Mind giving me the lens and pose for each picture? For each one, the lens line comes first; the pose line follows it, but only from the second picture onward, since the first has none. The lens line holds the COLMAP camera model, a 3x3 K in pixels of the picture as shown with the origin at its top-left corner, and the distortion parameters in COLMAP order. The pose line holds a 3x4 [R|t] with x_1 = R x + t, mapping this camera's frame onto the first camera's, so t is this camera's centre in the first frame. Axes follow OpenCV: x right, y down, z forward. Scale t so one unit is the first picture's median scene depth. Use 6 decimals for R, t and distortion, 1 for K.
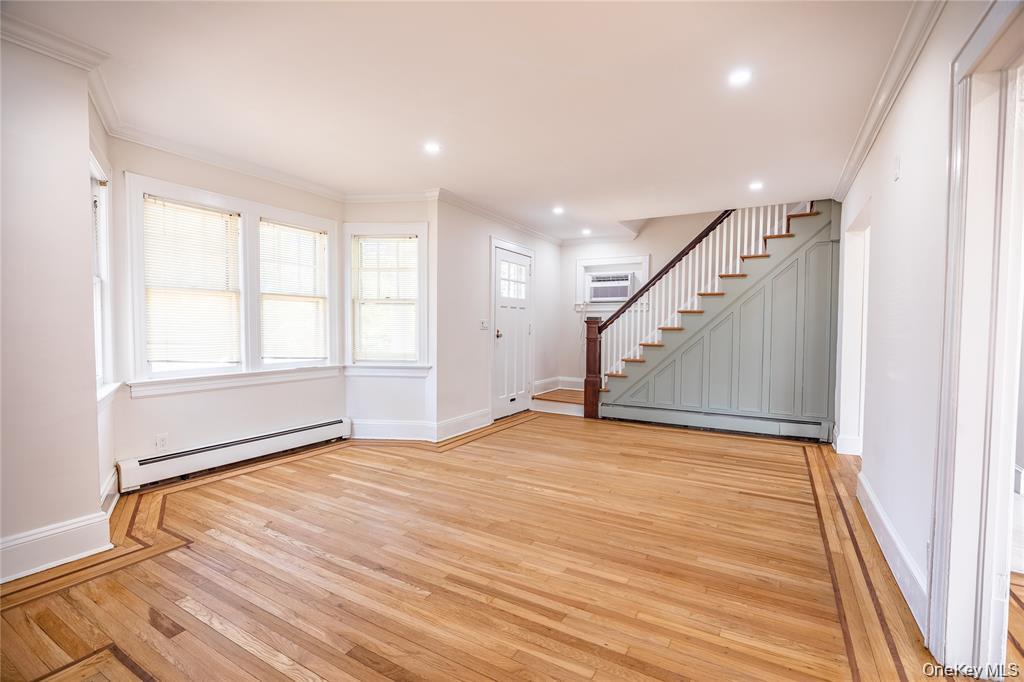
lens RADIAL K [[458.7, 0, 539.8], [0, 458.7, 345.5], [0, 0, 1]] dist [-0.001891, -0.000927]
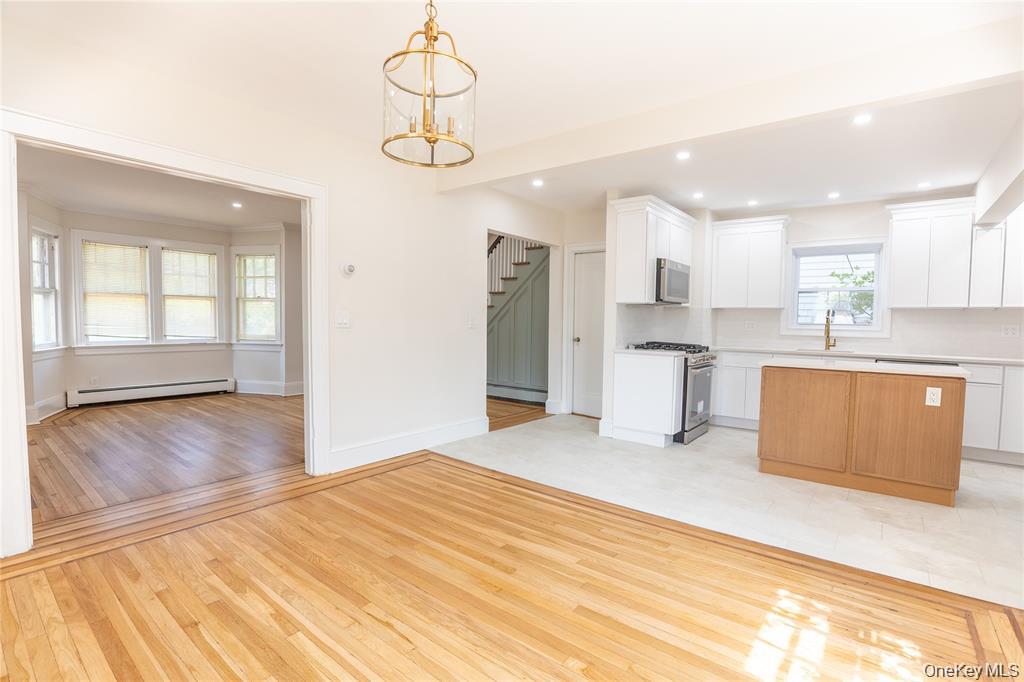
lens RADIAL K [[458.7, 0, 506.5], [0, 458.7, 344.5], [0, 0, 1]] dist [-0.001891, -0.000927]
pose [[0.983592, 0.014530, -0.179821, 0.745641], [-0.012379, 0.999838, 0.013077, 0.019028], [0.179982, -0.010636, 0.983612, -0.310624]]
